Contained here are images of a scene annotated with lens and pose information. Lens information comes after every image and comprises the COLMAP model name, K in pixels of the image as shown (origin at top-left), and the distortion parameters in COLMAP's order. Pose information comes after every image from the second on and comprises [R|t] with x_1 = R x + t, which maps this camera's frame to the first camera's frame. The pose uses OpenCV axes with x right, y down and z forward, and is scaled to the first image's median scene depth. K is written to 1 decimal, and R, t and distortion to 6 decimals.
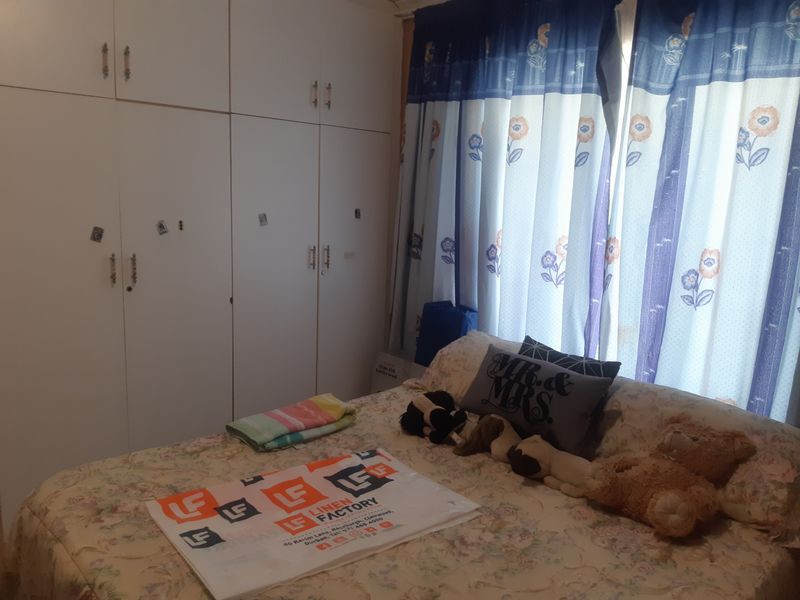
lens RADIAL K [[616.2, 0, 396.2], [0, 616.2, 287.9], [0, 0, 1]] dist [0.098964, -0.163039]
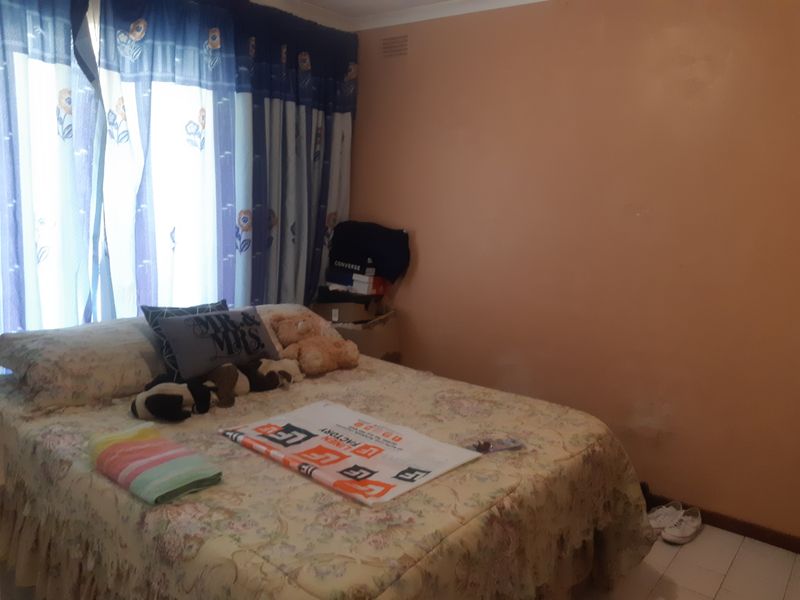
lens RADIAL K [[616.2, 0, 396.2], [0, 616.2, 287.9], [0, 0, 1]] dist [0.098964, -0.163039]
pose [[-0.122874, -0.199668, 0.972129, -1.180474], [0.107149, 0.971157, 0.213012, -0.179053], [-0.986621, 0.130337, -0.097936, 0.920744]]
